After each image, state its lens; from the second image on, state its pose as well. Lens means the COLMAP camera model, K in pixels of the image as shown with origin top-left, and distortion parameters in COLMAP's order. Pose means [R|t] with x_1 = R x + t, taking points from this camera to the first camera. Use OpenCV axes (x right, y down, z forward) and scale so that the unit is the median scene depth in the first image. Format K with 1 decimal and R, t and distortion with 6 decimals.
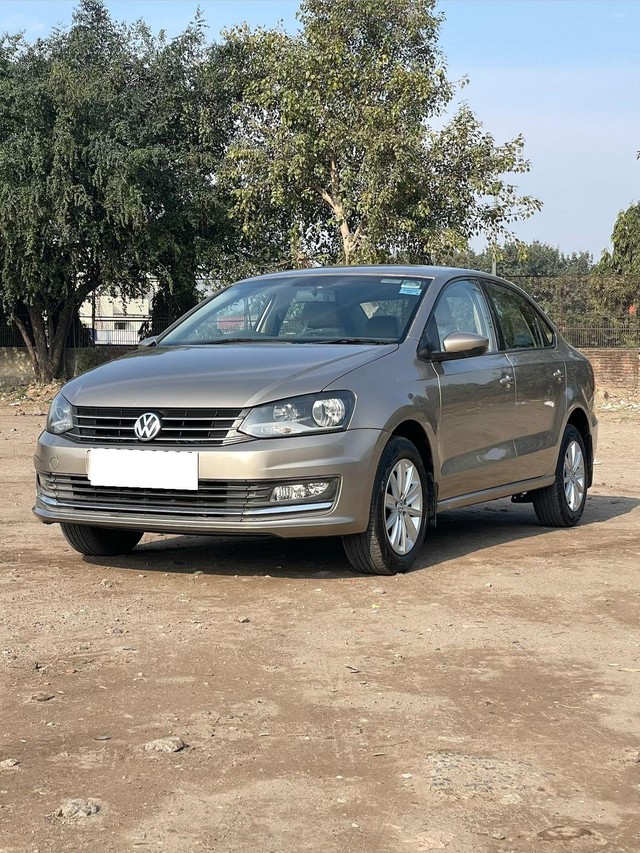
lens RADIAL K [[1490.7, 0, 320.0], [0, 1490.7, 426.5], [0, 0, 1]] dist [-0.008328, 1.711012]
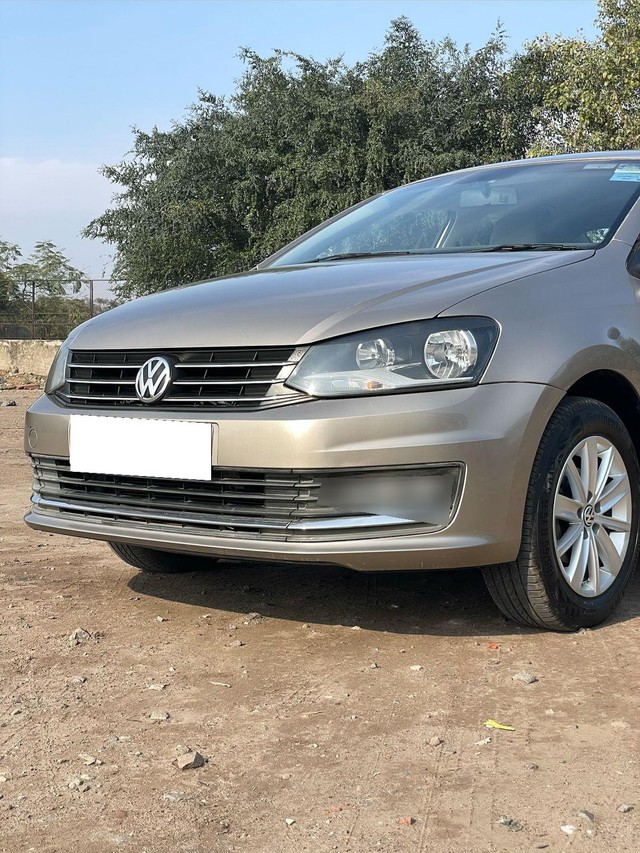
lens RADIAL K [[1263.8, 0, 320.0], [0, 1263.8, 426.5], [0, 0, 1]] dist [0.072031, -0.000500]
pose [[0.971521, 0.004608, -0.236909, 0.071156], [-0.001729, 0.999922, 0.012357, 0.012441], [0.236948, -0.011595, 0.971453, 0.495732]]
